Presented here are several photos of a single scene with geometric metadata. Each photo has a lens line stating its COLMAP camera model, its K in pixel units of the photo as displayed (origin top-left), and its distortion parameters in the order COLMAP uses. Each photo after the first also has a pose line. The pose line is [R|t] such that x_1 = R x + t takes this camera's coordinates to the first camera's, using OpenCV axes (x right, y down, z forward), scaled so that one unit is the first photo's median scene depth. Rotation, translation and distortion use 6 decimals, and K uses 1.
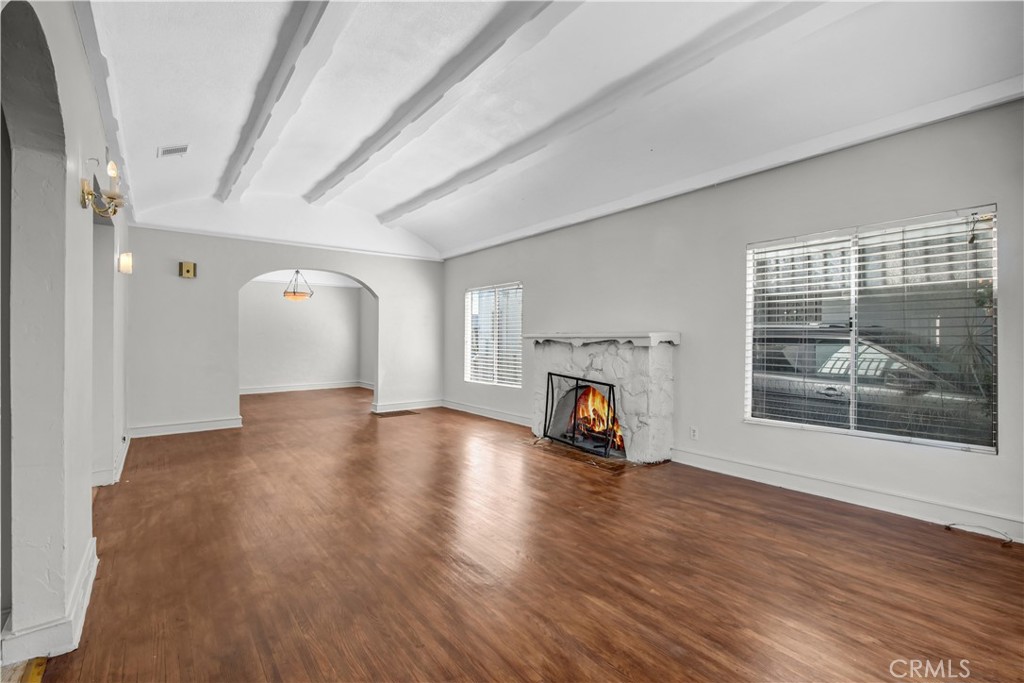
lens RADIAL K [[466.2, 0, 516.5], [0, 466.2, 341.3], [0, 0, 1]] dist [0.003973, -0.002913]
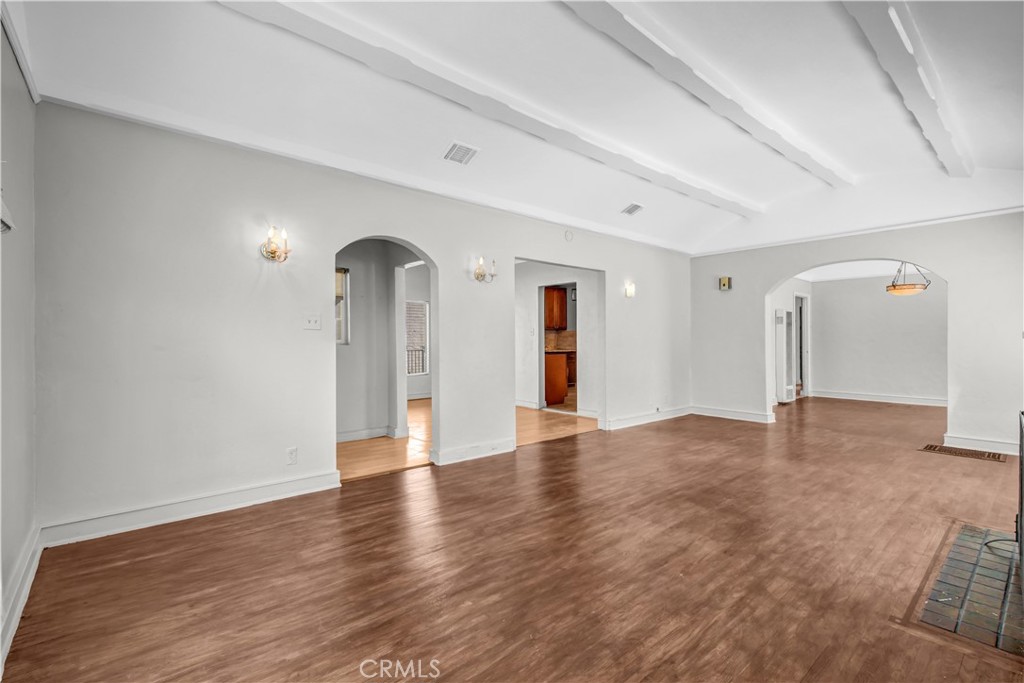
lens RADIAL K [[466.2, 0, 514.8], [0, 466.2, 338.9], [0, 0, 1]] dist [0.003973, -0.002913]
pose [[0.042016, -0.000333, -0.999117, 1.010810], [-0.007807, 0.999969, -0.000662, -0.009755], [0.999086, 0.007828, 0.042012, 0.841853]]
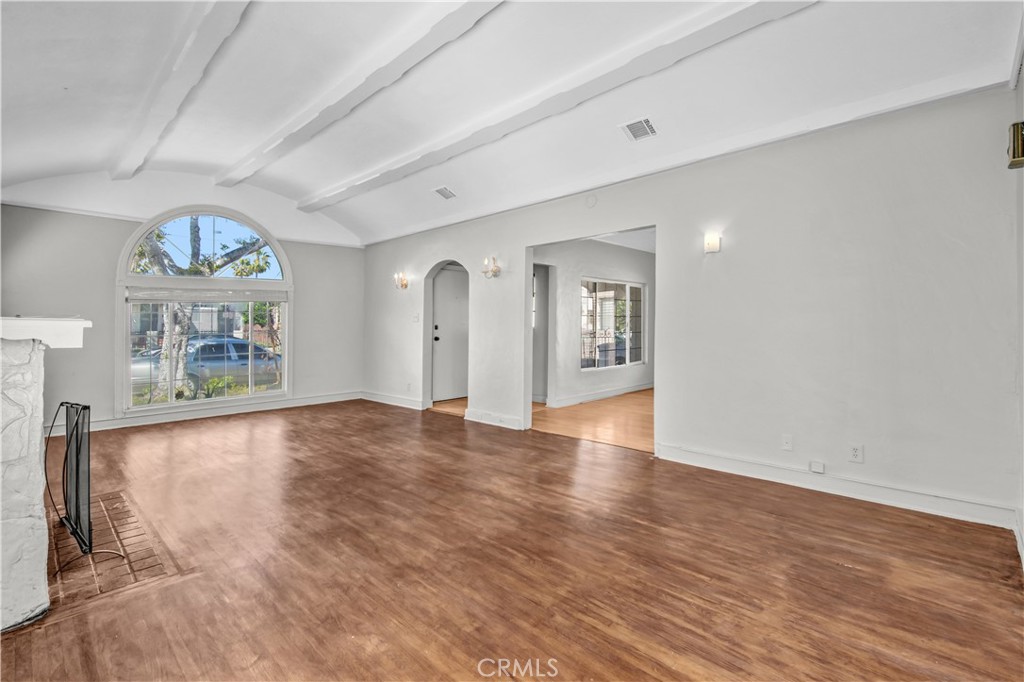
lens RADIAL K [[466.2, 0, 518.8], [0, 466.2, 320.6], [0, 0, 1]] dist [0.003973, -0.002913]
pose [[-0.991273, 0.009801, -0.131462, -0.540231], [0.011134, 0.999894, -0.009410, -0.013509], [0.131355, -0.010791, -0.991277, 2.832569]]
